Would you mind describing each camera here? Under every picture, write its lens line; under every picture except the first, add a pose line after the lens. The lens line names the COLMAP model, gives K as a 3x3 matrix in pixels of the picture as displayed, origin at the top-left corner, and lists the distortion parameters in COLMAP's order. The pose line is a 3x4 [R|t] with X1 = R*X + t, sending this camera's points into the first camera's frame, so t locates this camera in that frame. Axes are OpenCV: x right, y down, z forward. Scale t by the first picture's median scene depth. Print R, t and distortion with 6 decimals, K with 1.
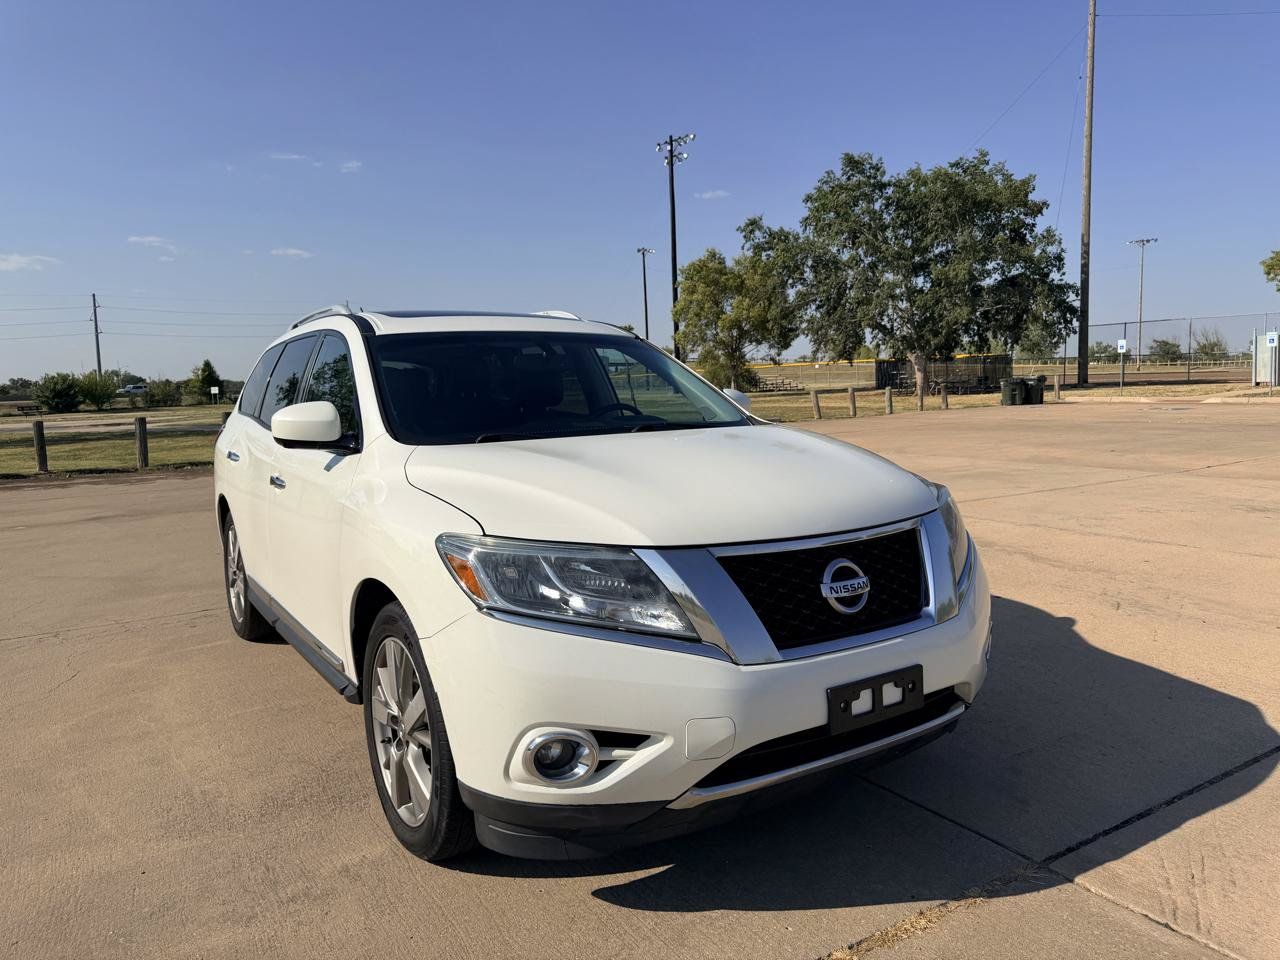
lens RADIAL K [[905.7, 0, 641.3], [0, 905.7, 480.7], [0, 0, 1]] dist [0.033444, -0.044102]
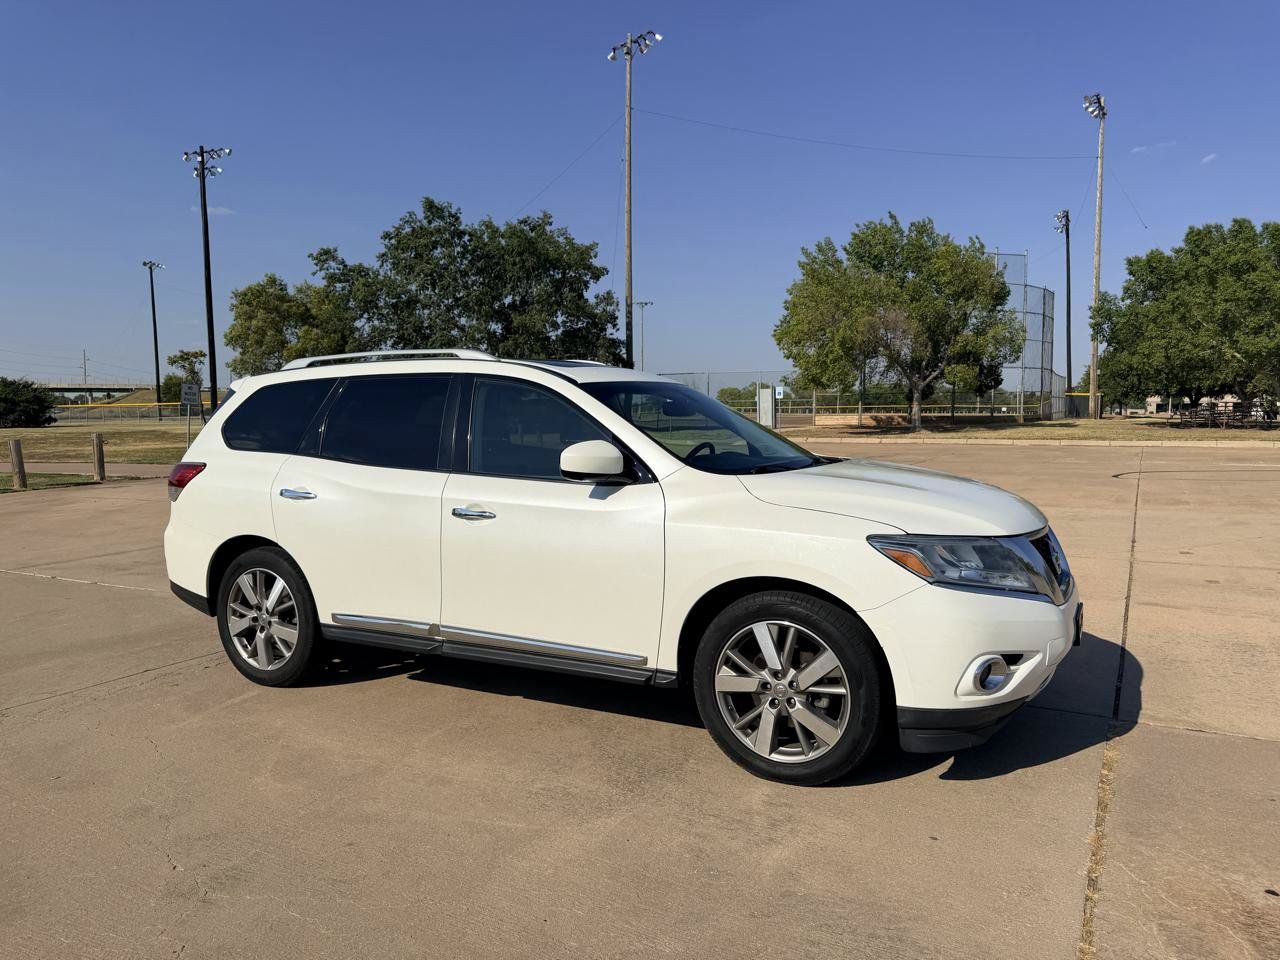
lens RADIAL K [[905.7, 0, 655.9], [0, 905.7, 477.9], [0, 0, 1]] dist [0.033444, -0.044102]
pose [[0.871982, -0.015755, 0.489285, -0.053456], [0.036613, 0.998782, -0.033089, 0.000007], [-0.488168, 0.046767, 0.871496, -0.008802]]
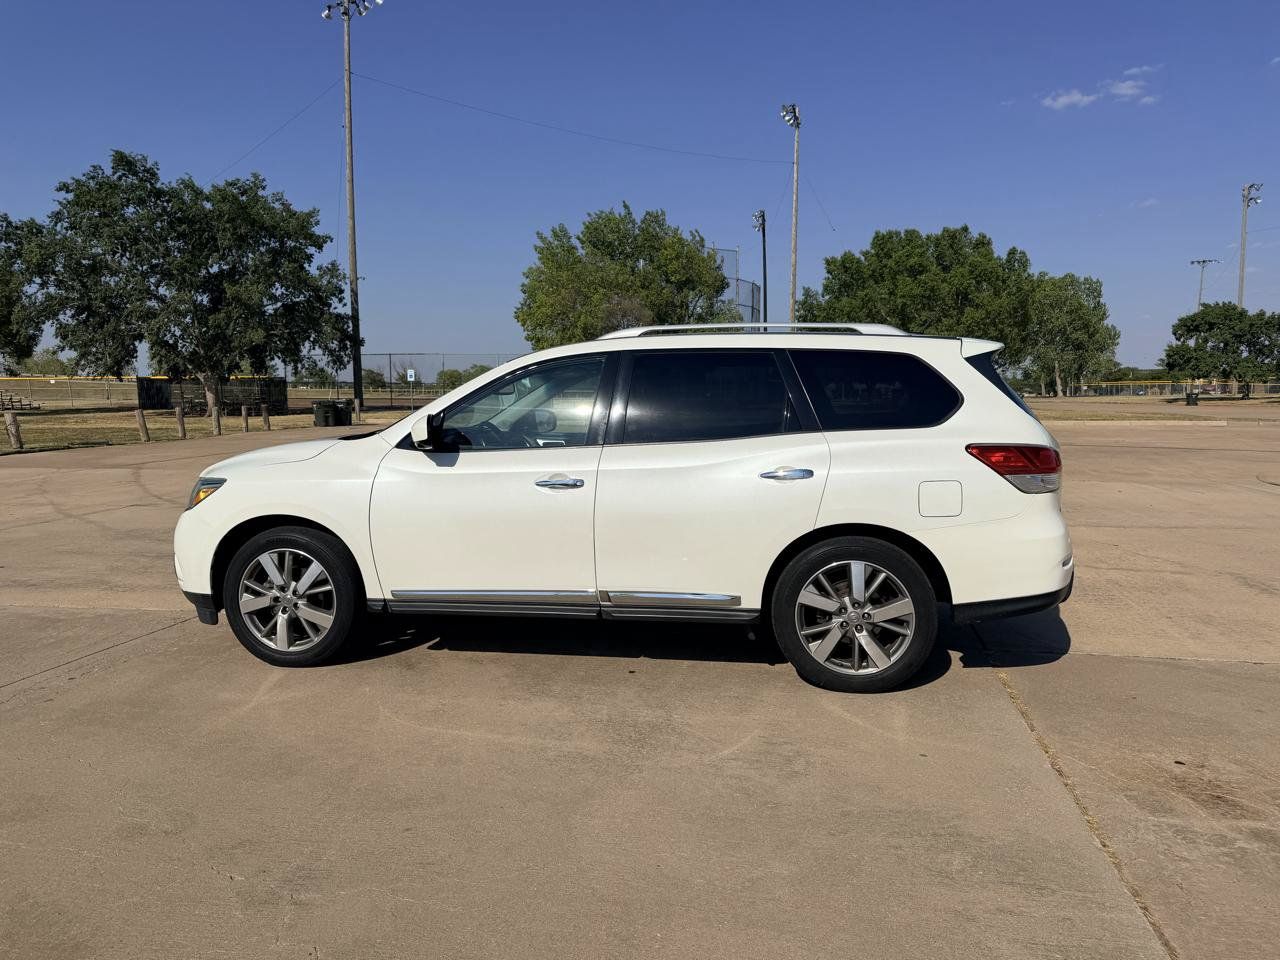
lens RADIAL K [[905.7, 0, 640.5], [0, 905.7, 490.3], [0, 0, 1]] dist [0.033444, -0.044102]
pose [[0.686900, -0.053290, 0.724796, -0.091838], [0.063177, 0.997911, 0.013497, -0.000163], [-0.724001, 0.036519, 0.688832, 0.008789]]
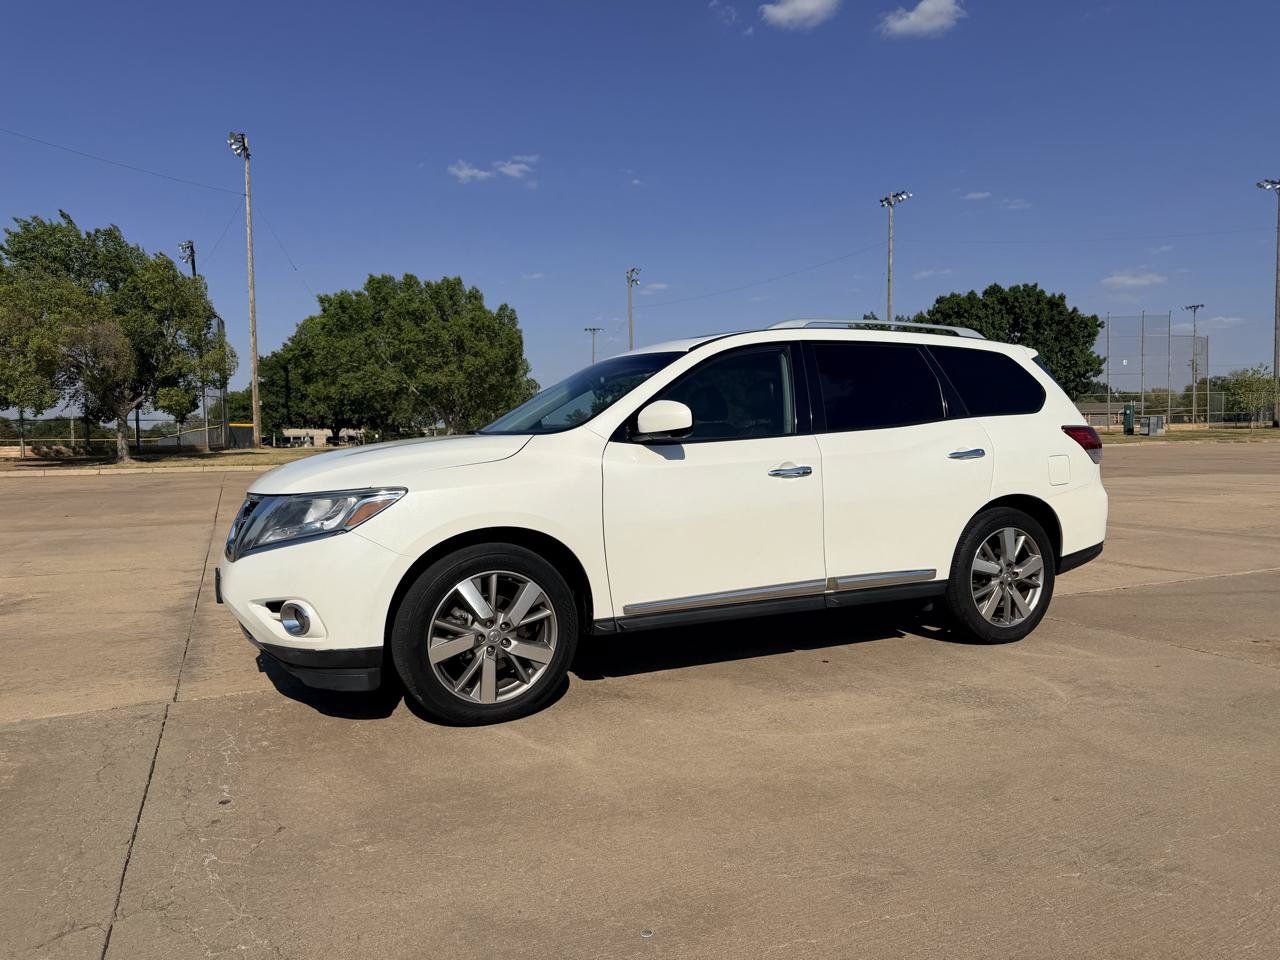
lens RADIAL K [[905.7, 0, 643.2], [0, 905.7, 485.8], [0, 0, 1]] dist [0.033444, -0.044102]
pose [[0.141694, -0.029954, 0.989457, -0.125707], [0.117439, 0.992992, 0.013243, -0.001848], [-0.982920, 0.114324, 0.144219, 0.090668]]
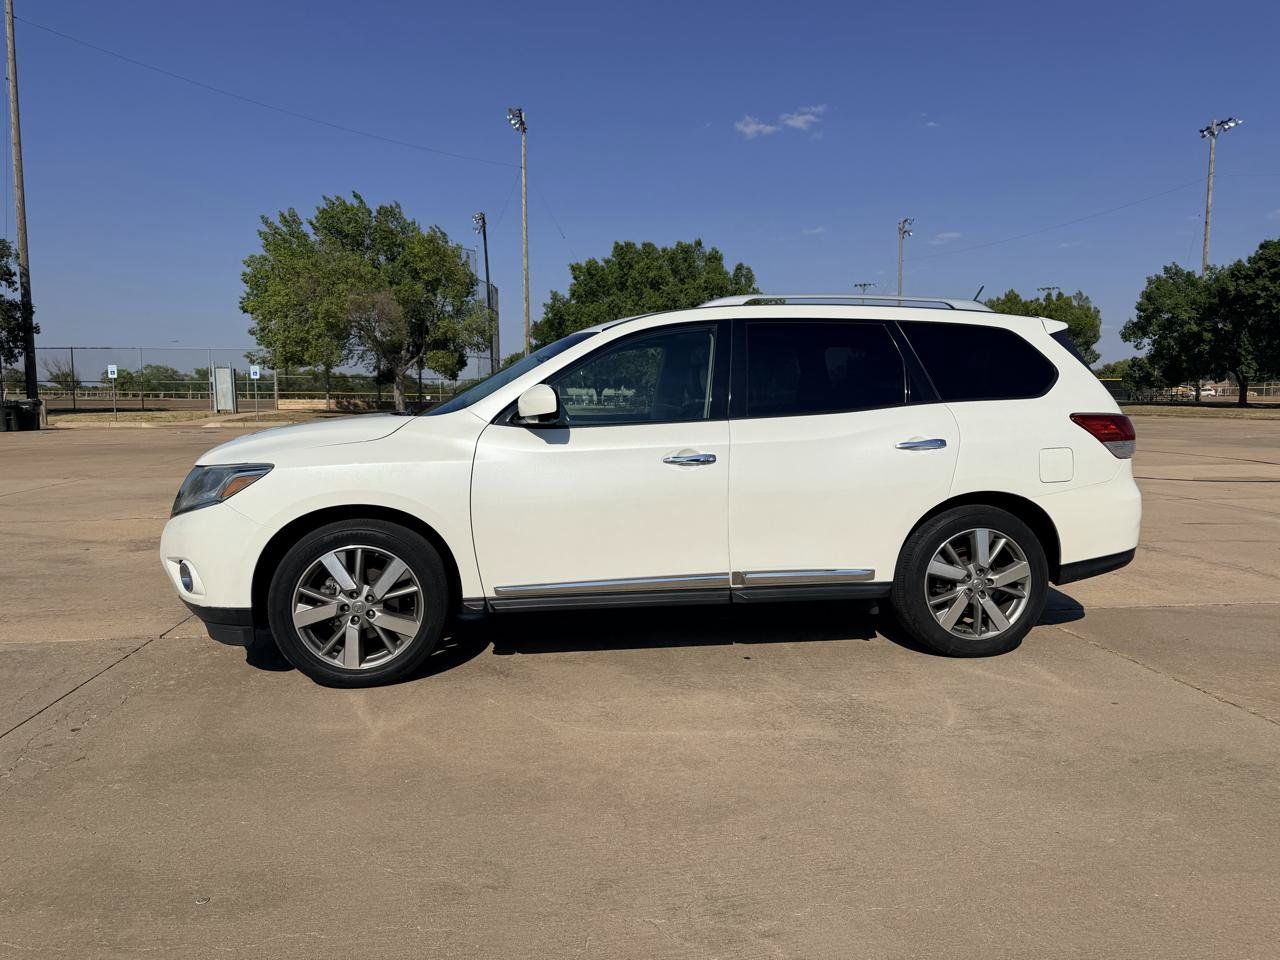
lens RADIAL K [[905.7, 0, 645.9], [0, 905.7, 491.6], [0, 0, 1]] dist [0.033444, -0.044102]
pose [[0.423040, -0.066315, 0.903681, -0.112459], [0.085401, 0.995797, 0.033097, -0.000279], [-0.902077, 0.063174, 0.426926, 0.051477]]
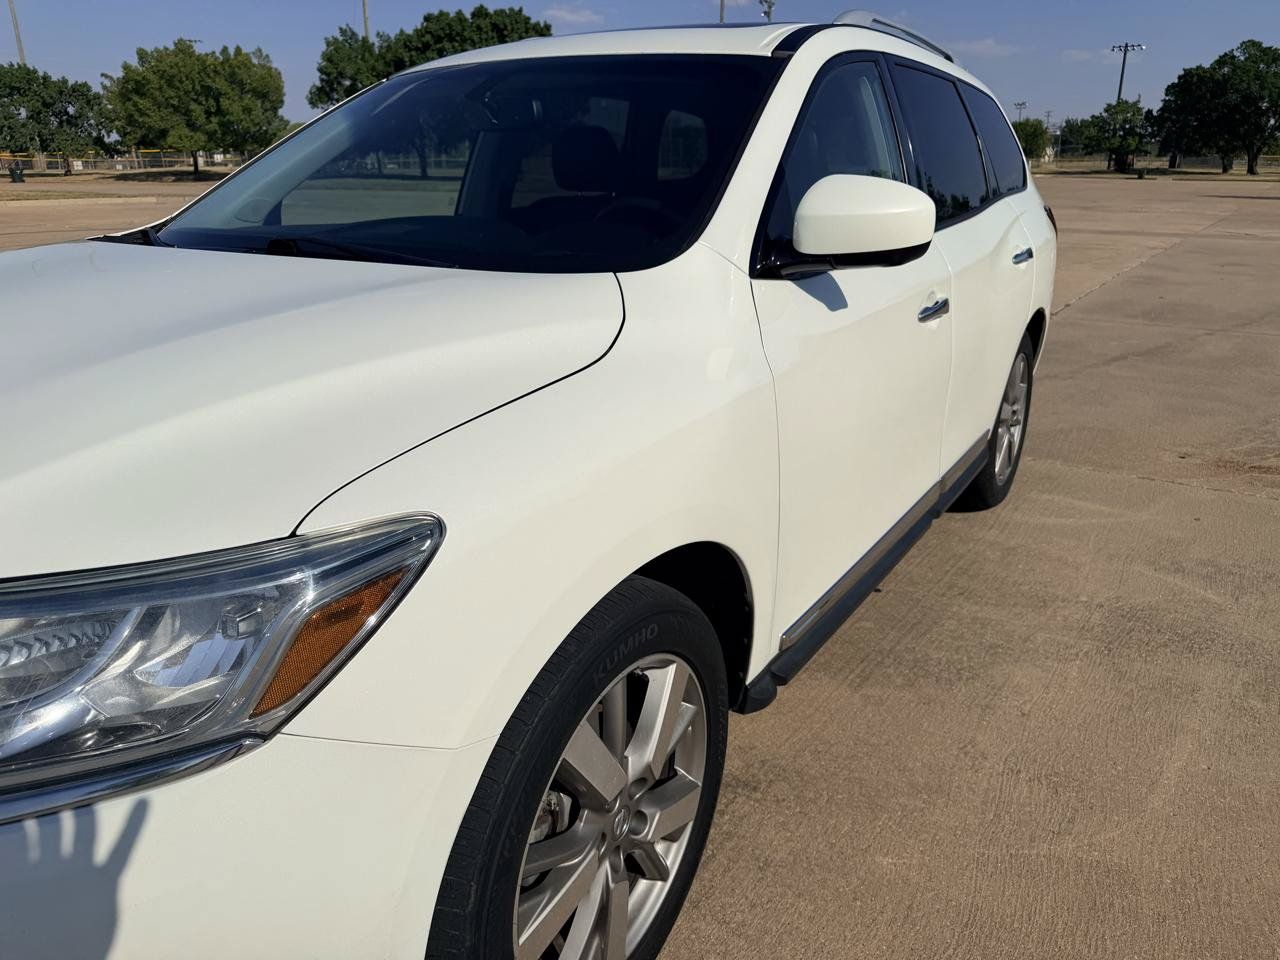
lens RADIAL K [[905.7, 0, 647.4], [0, 905.7, 486.7], [0, 0, 1]] dist [0.033444, -0.044102]
pose [[-0.405179, -0.276915, 0.871291, -0.067224], [0.103201, 0.933080, 0.344545, -0.011337], [-0.908394, 0.229521, -0.349487, 0.127653]]
